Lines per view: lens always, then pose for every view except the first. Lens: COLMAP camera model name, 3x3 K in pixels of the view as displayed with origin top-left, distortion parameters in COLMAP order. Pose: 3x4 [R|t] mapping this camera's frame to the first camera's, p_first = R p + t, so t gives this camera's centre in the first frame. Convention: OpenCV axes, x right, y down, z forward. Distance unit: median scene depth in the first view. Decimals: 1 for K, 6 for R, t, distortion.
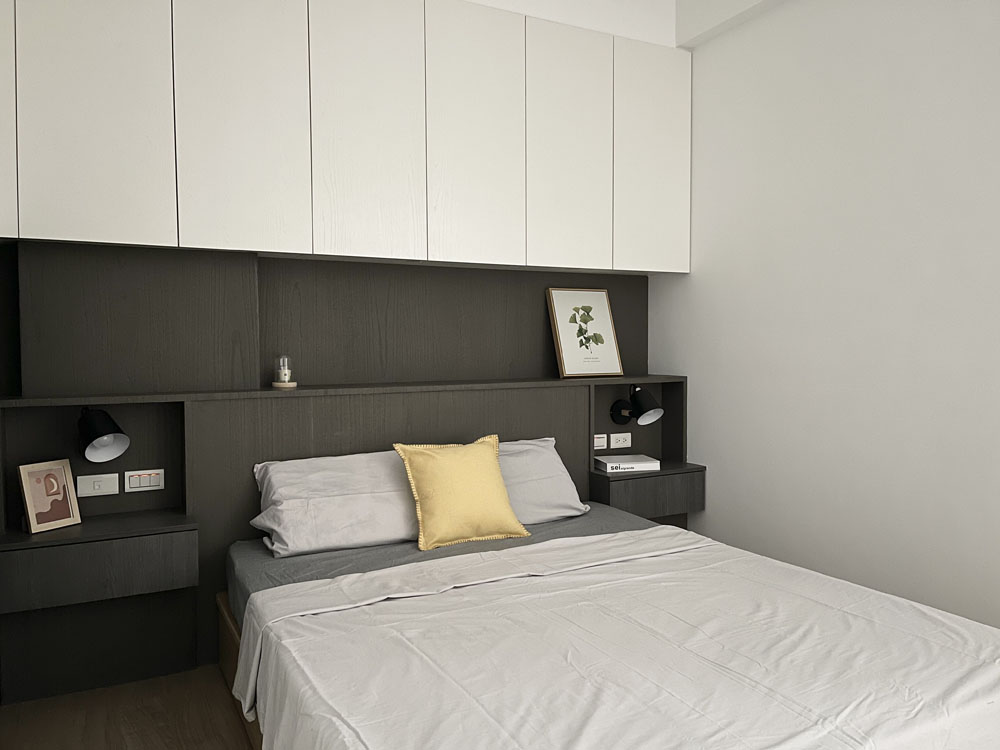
lens RADIAL K [[759.6, 0, 501.7], [0, 759.6, 375.1], [0, 0, 1]] dist [0.047815, -0.038103]
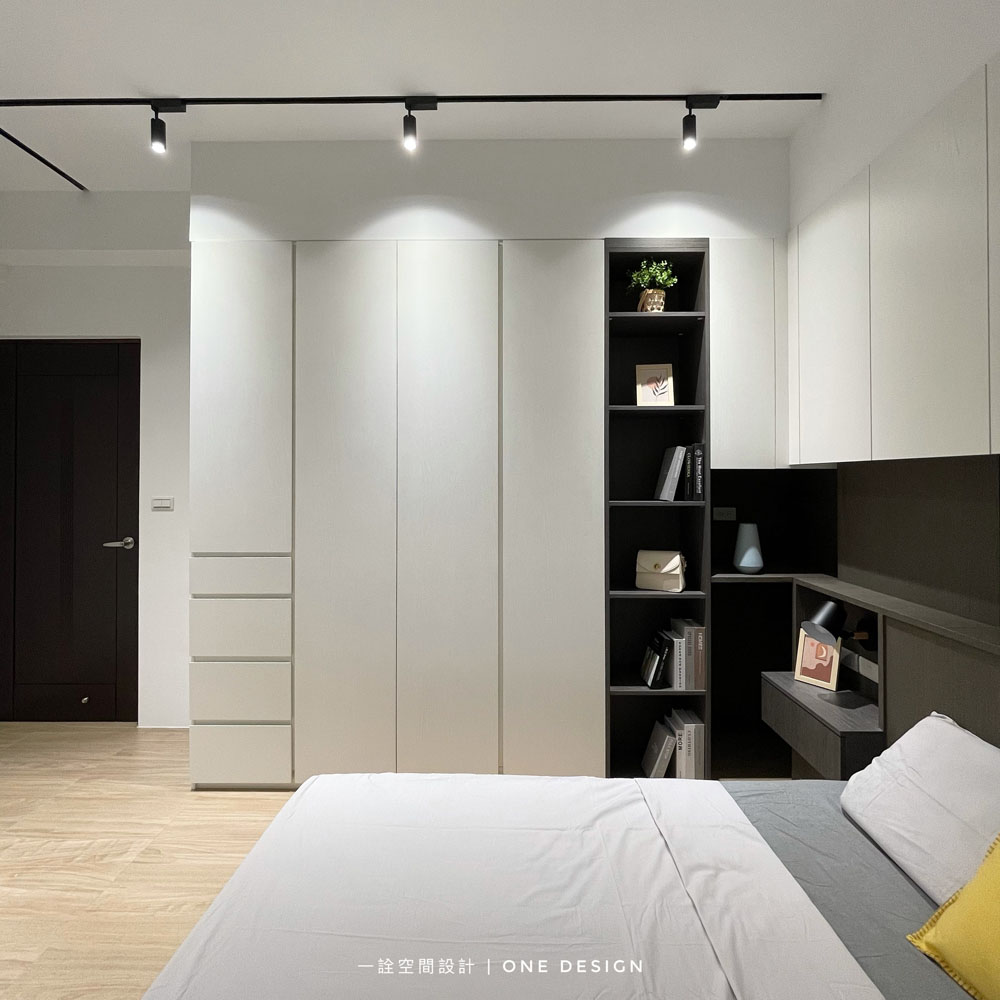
lens RADIAL K [[545.6, 0, 481.1], [0, 545.6, 473.3], [0, 0, 1]] dist [-0.006049, 0.002517]
pose [[-0.491854, -0.004822, -0.870665, 0.437615], [-0.034178, 0.999321, 0.013774, -0.132311], [0.870007, 0.036532, -0.491684, 0.833533]]
